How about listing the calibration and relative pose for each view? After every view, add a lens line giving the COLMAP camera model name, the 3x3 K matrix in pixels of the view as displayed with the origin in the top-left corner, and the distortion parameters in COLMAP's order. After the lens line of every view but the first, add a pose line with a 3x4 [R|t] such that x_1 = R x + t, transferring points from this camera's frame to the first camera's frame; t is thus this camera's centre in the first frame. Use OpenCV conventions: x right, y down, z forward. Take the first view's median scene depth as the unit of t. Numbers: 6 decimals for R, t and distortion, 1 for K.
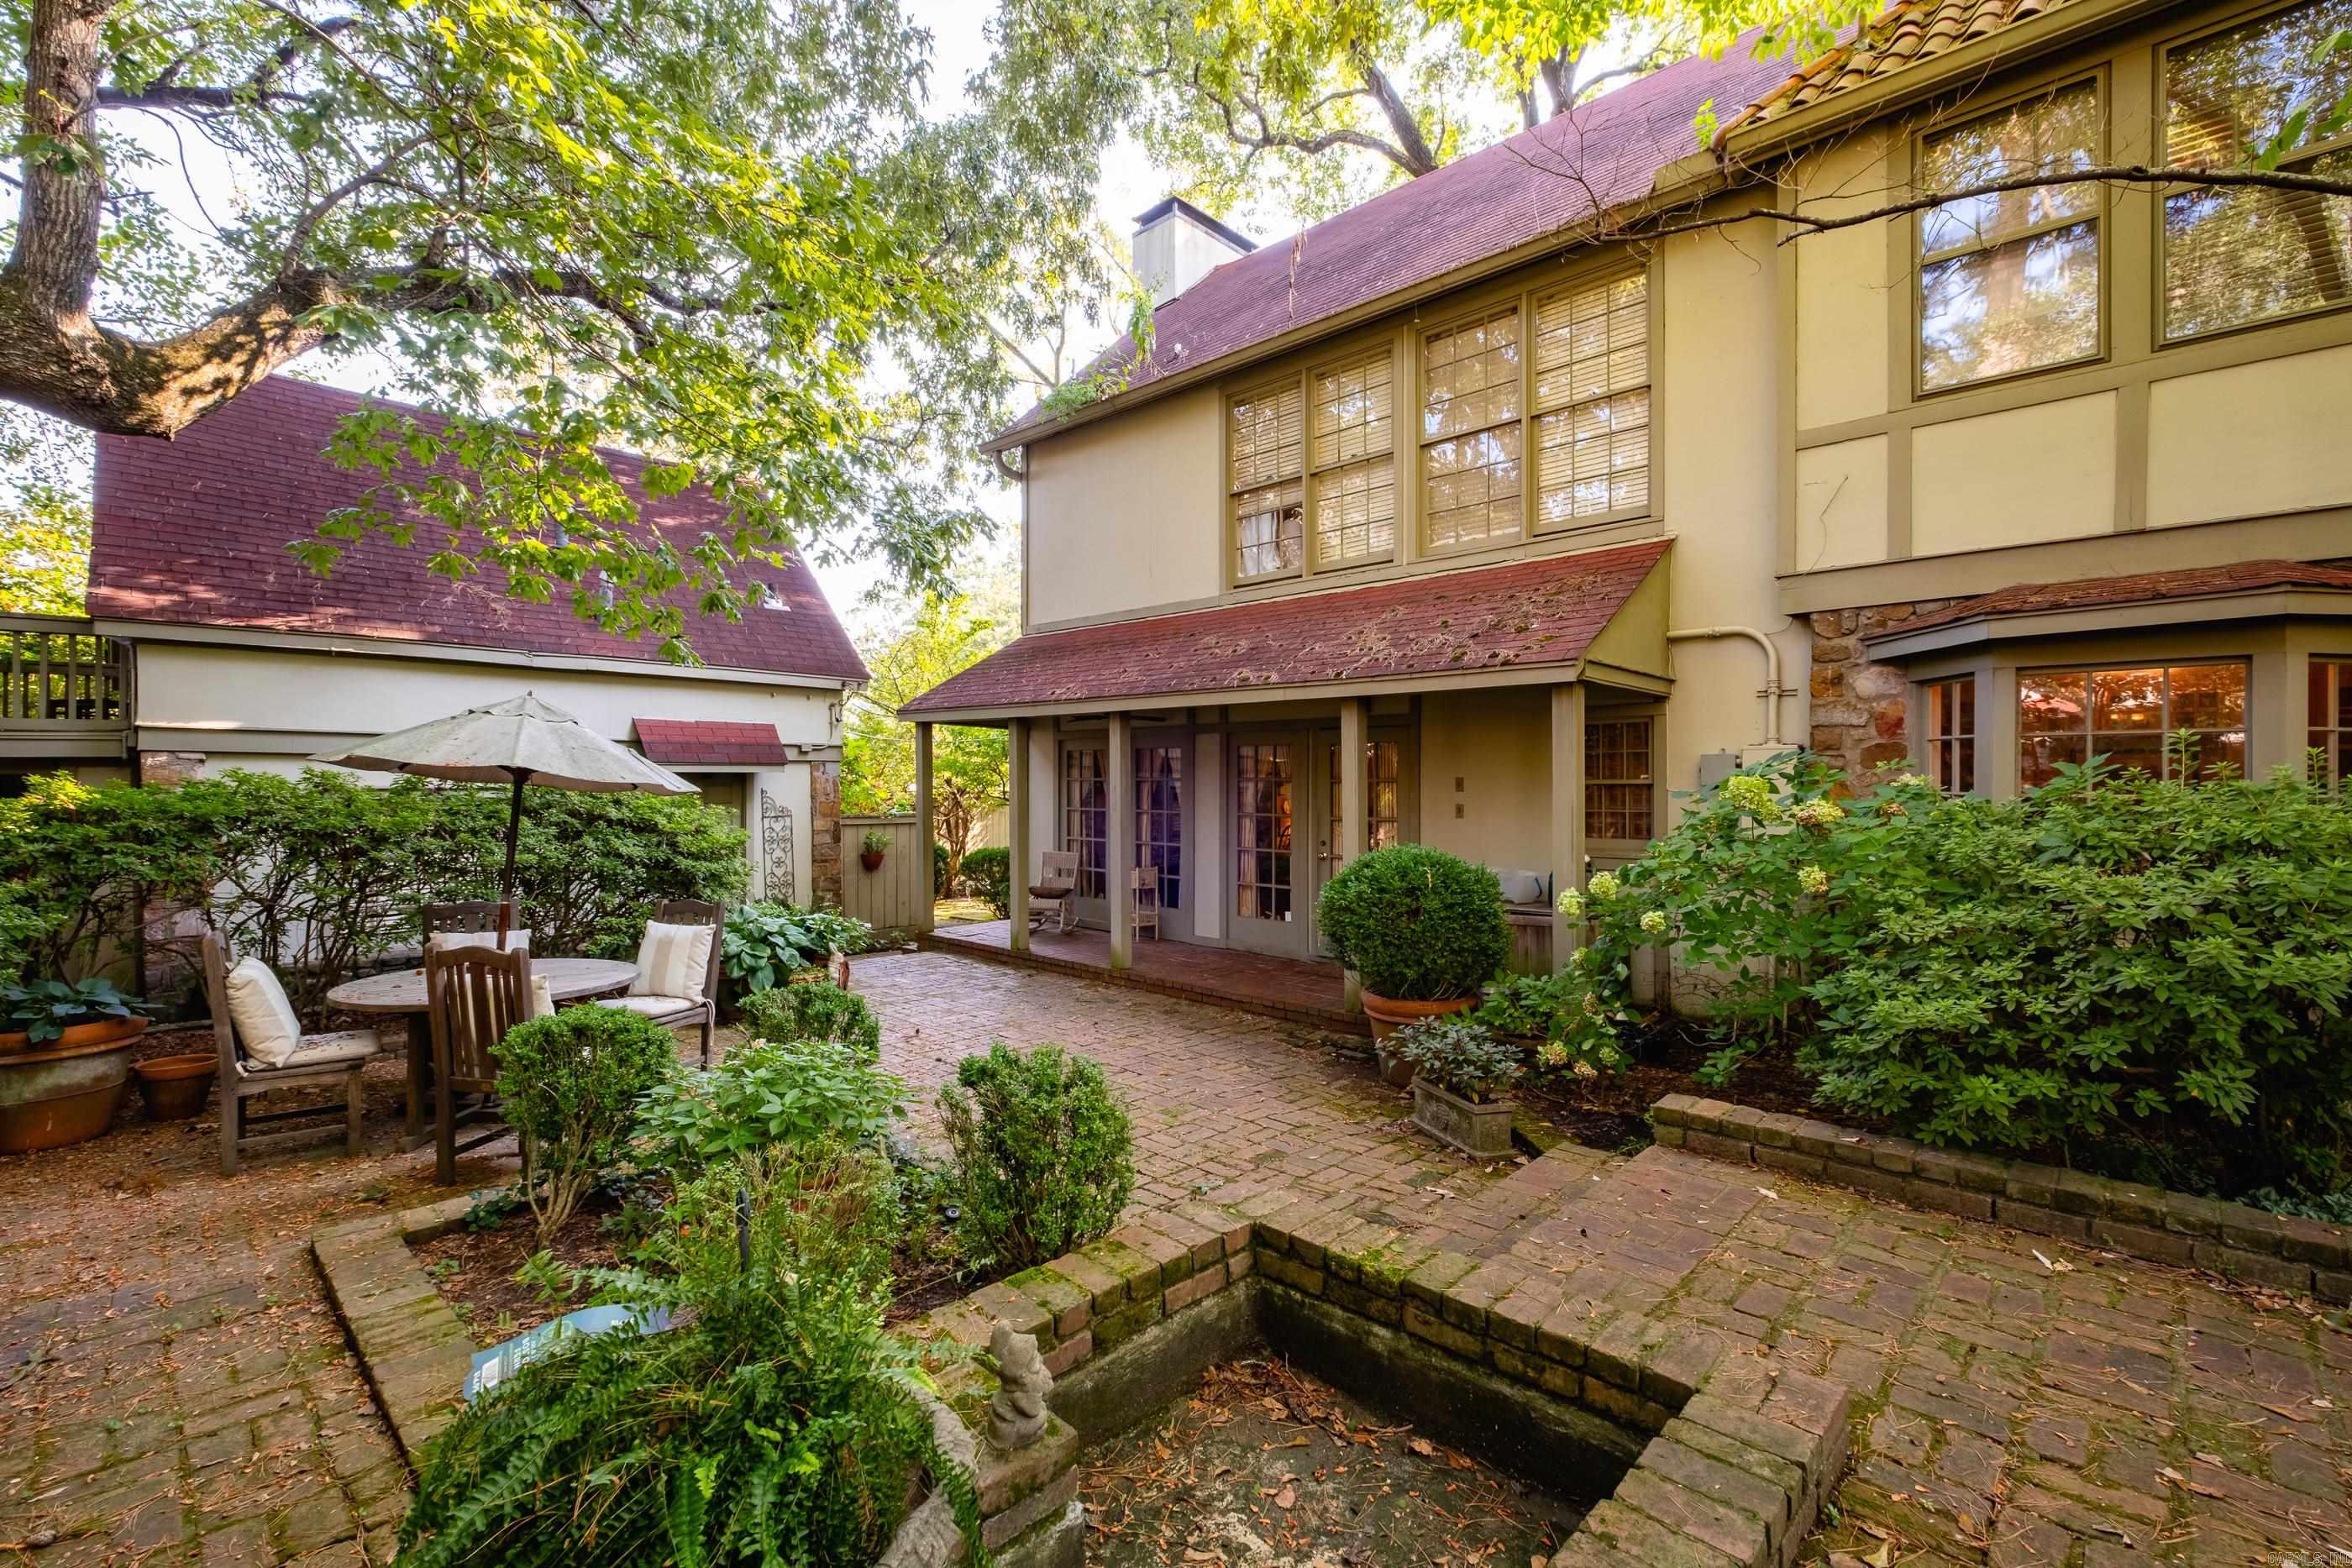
lens RADIAL K [[1030.2, 0, 1185.2], [0, 1030.2, 797.5], [0, 0, 1]] dist [-0.000685, -0.000403]
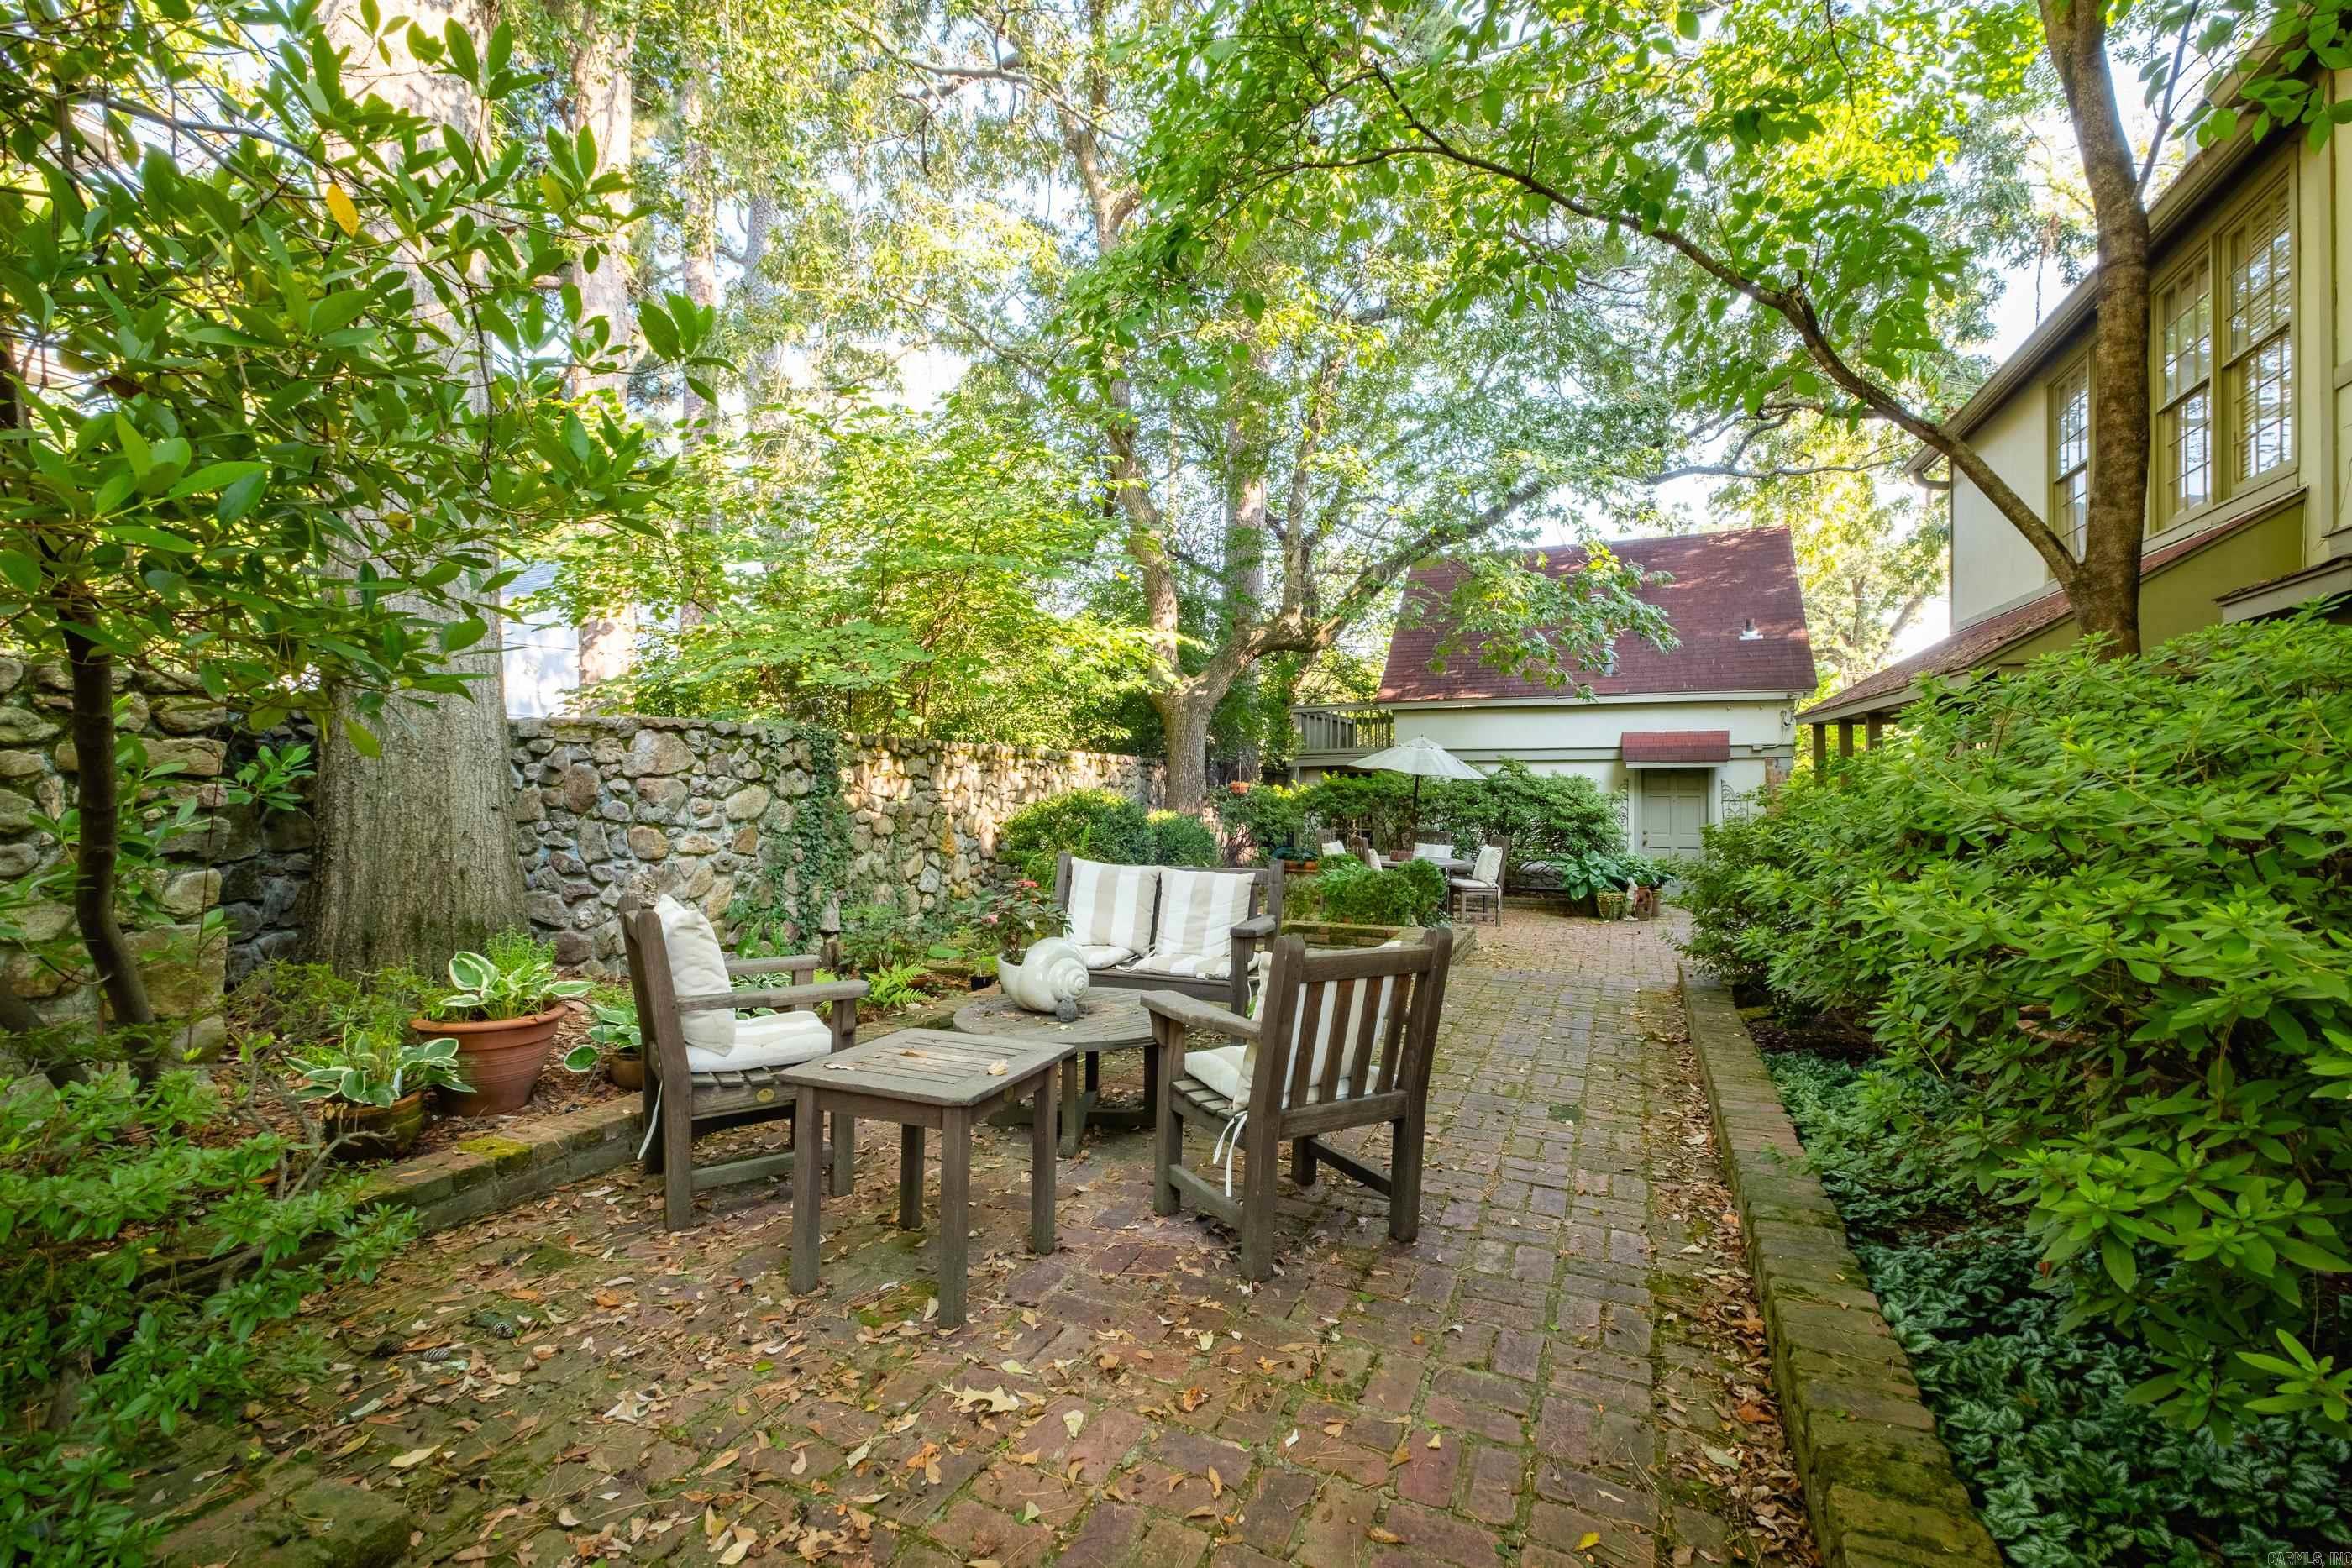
lens RADIAL K [[1030.2, 0, 1185.2], [0, 1030.2, 797.5], [0, 0, 1]] dist [-0.000685, -0.000403]
pose [[0.343572, 0.008675, -0.939086, 1.085984], [-0.000987, 0.999960, 0.008877, 0.005319], [0.939126, -0.002123, 0.343567, -0.176805]]
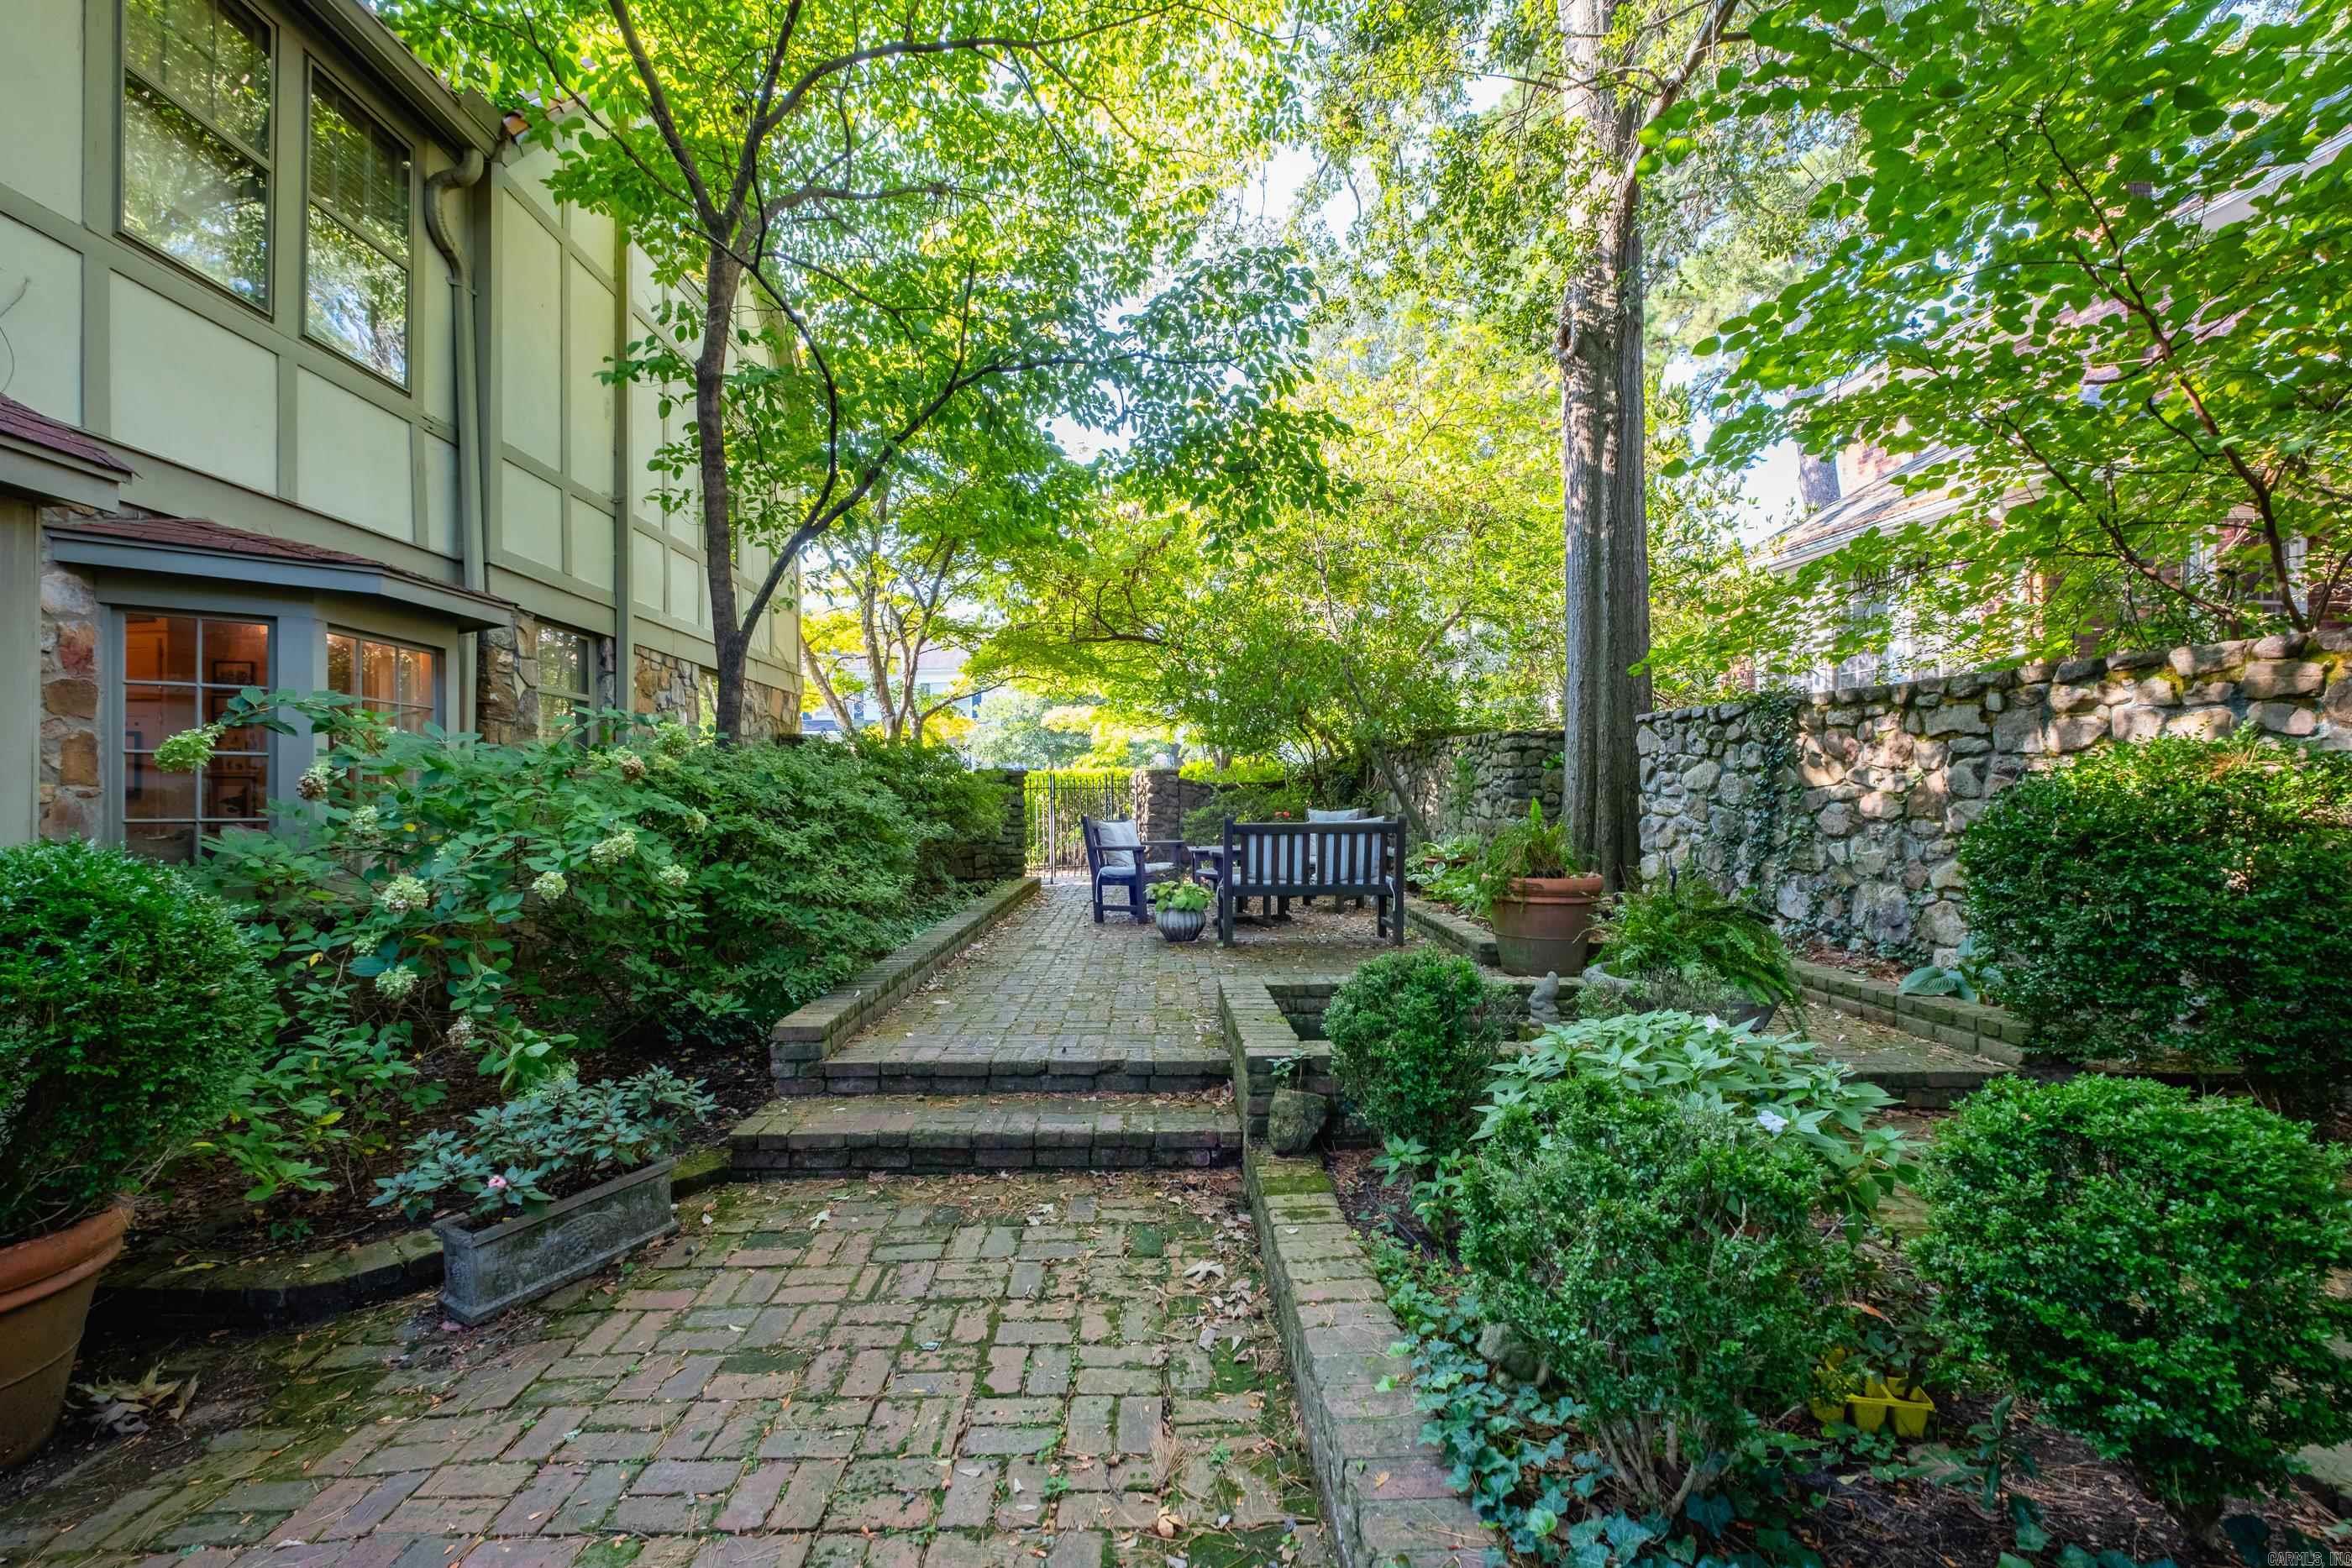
lens RADIAL K [[1030.2, 0, 1185.2], [0, 1030.2, 797.5], [0, 0, 1]] dist [-0.000685, -0.000403]
pose [[-0.715990, -0.000478, 0.698111, -0.383903], [0.008335, 0.999923, 0.009234, 0.028896], [-0.698061, 0.012430, -0.715930, 0.992304]]
